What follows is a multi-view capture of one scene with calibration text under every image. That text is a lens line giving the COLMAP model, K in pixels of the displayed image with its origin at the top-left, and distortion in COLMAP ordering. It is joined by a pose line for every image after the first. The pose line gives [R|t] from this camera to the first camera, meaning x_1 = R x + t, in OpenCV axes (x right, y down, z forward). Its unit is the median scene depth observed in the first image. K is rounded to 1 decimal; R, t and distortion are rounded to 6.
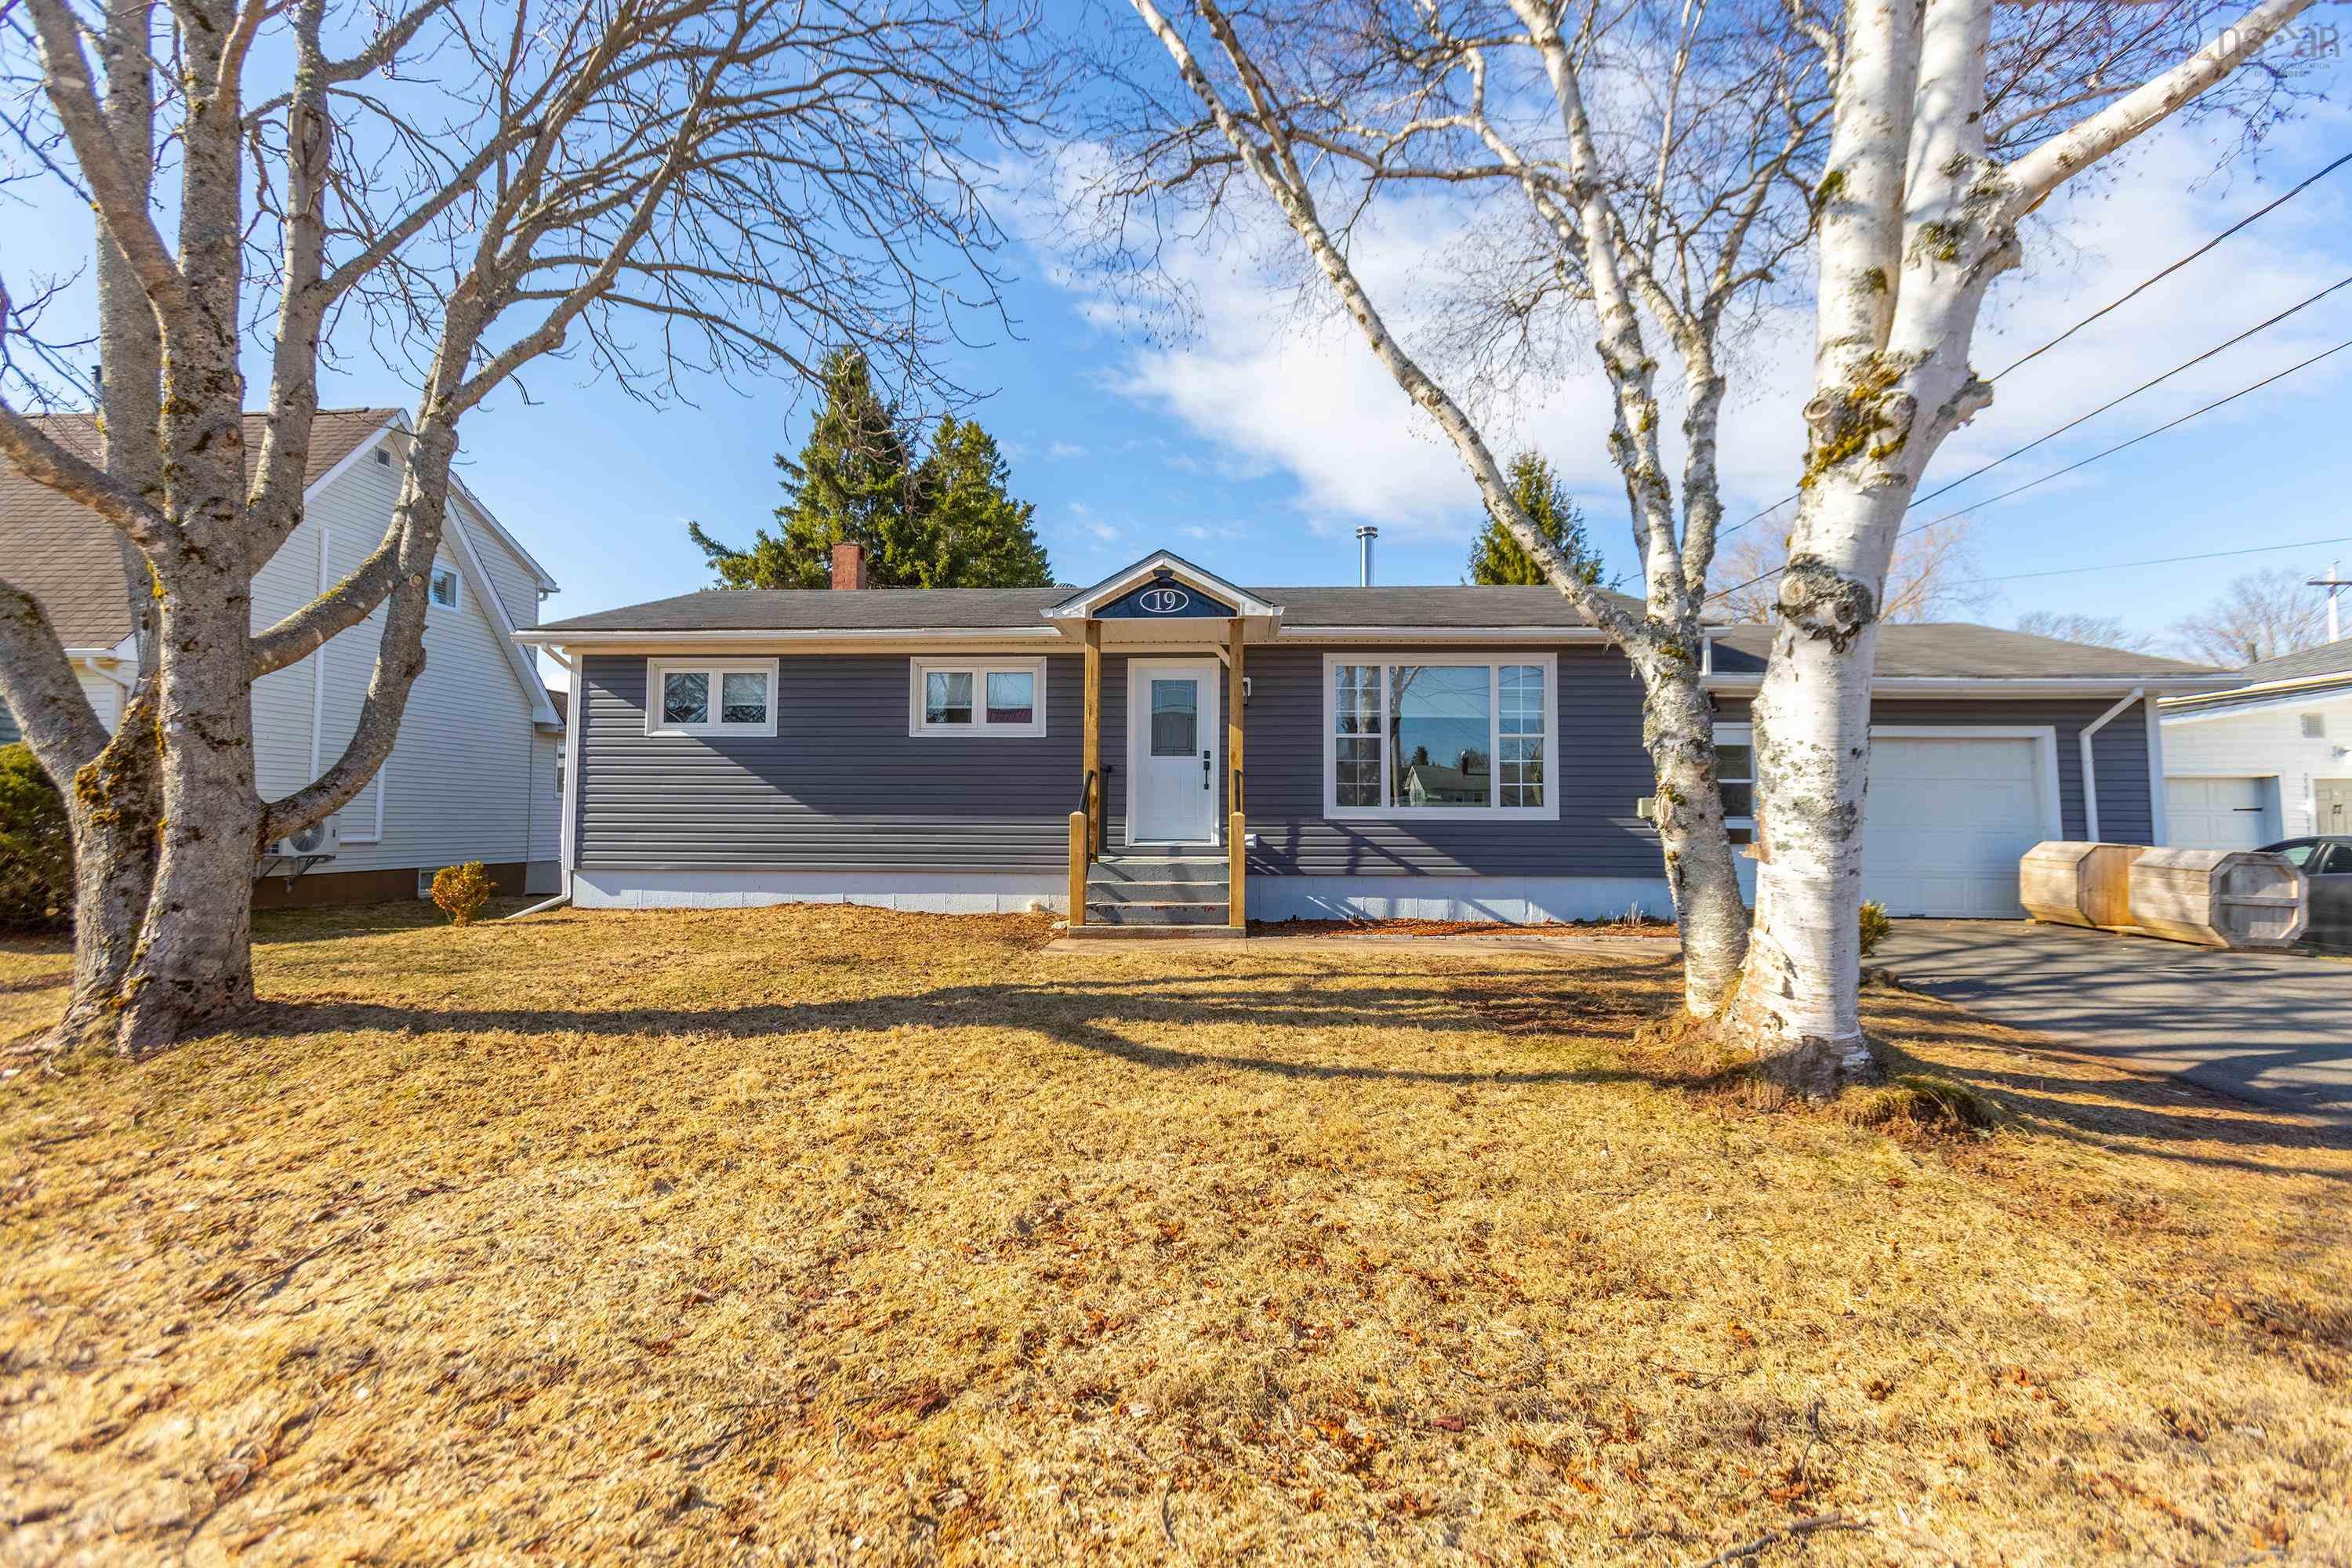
lens RADIAL K [[1040.2, 0, 1167.8], [0, 1040.2, 789.6], [0, 0, 1]] dist [-0.010749, 0.001691]
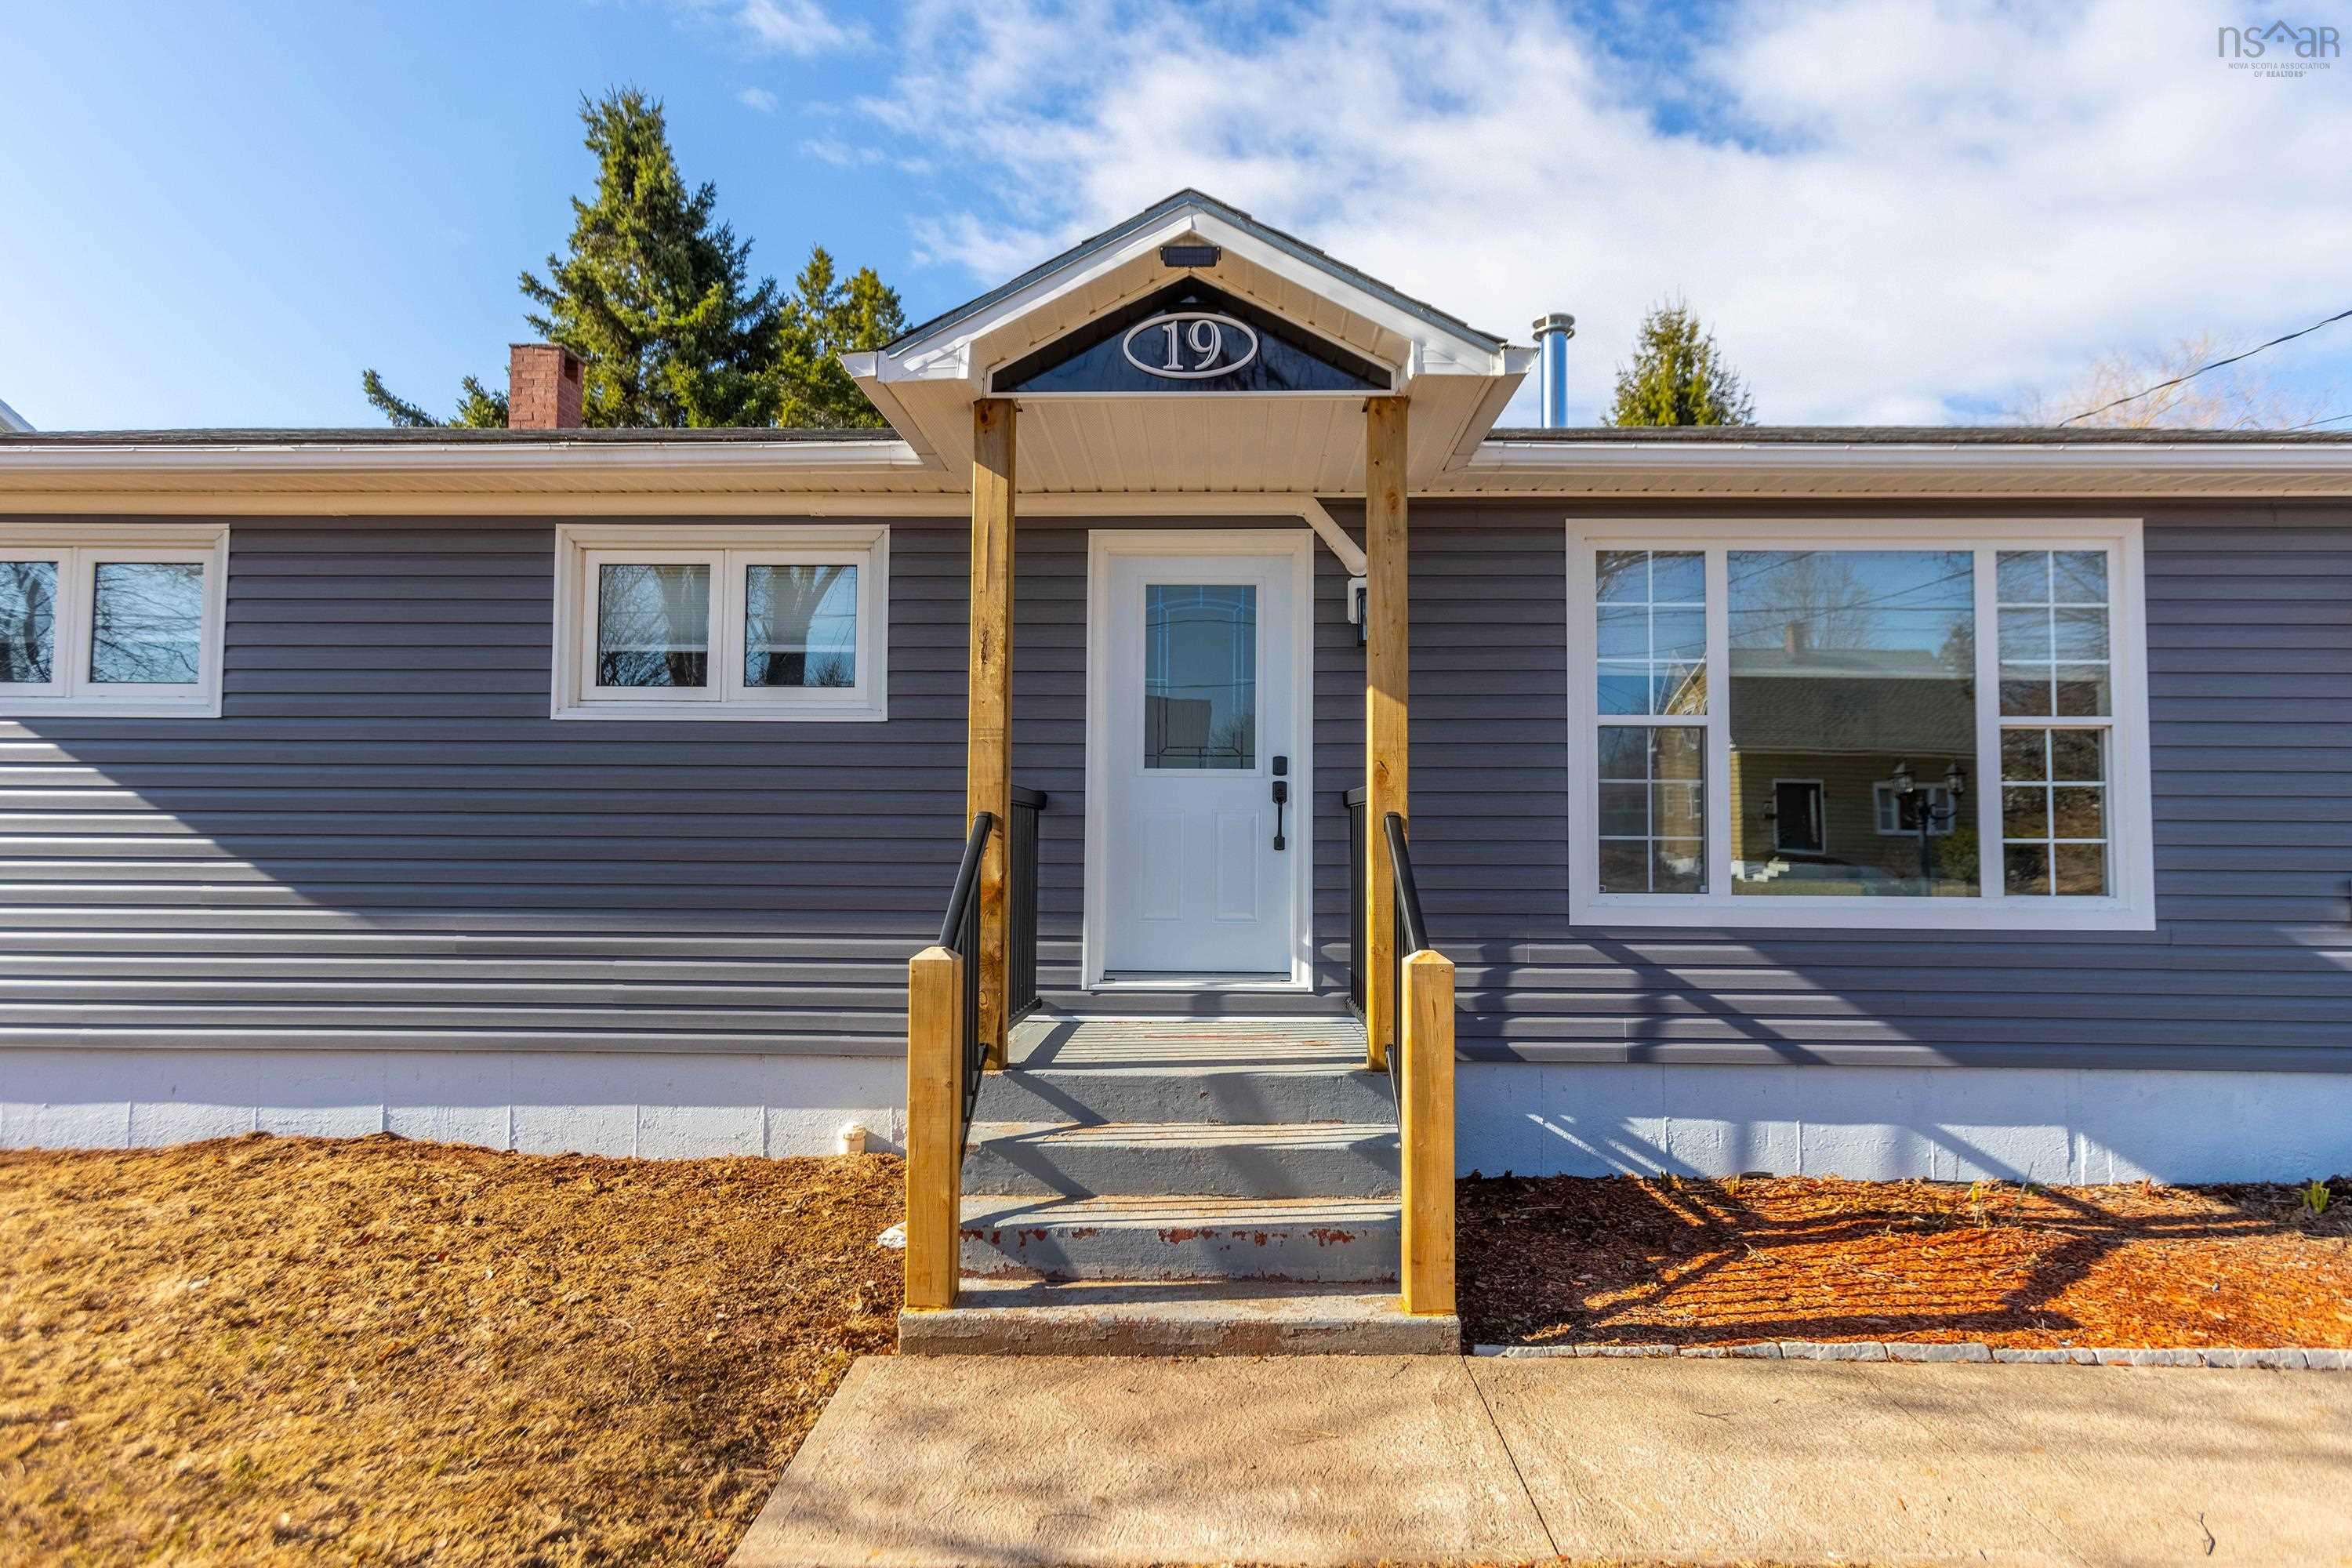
lens RADIAL K [[1355.4, 0, 1161.7], [0, 1355.4, 801.8], [0, 0, 1]] dist [0.021305, 0.001135]
pose [[0.999793, 0.002203, 0.020247, -0.019903], [-0.002272, 0.999992, 0.003350, -0.021103], [-0.020239, -0.003396, 0.999789, 0.467883]]
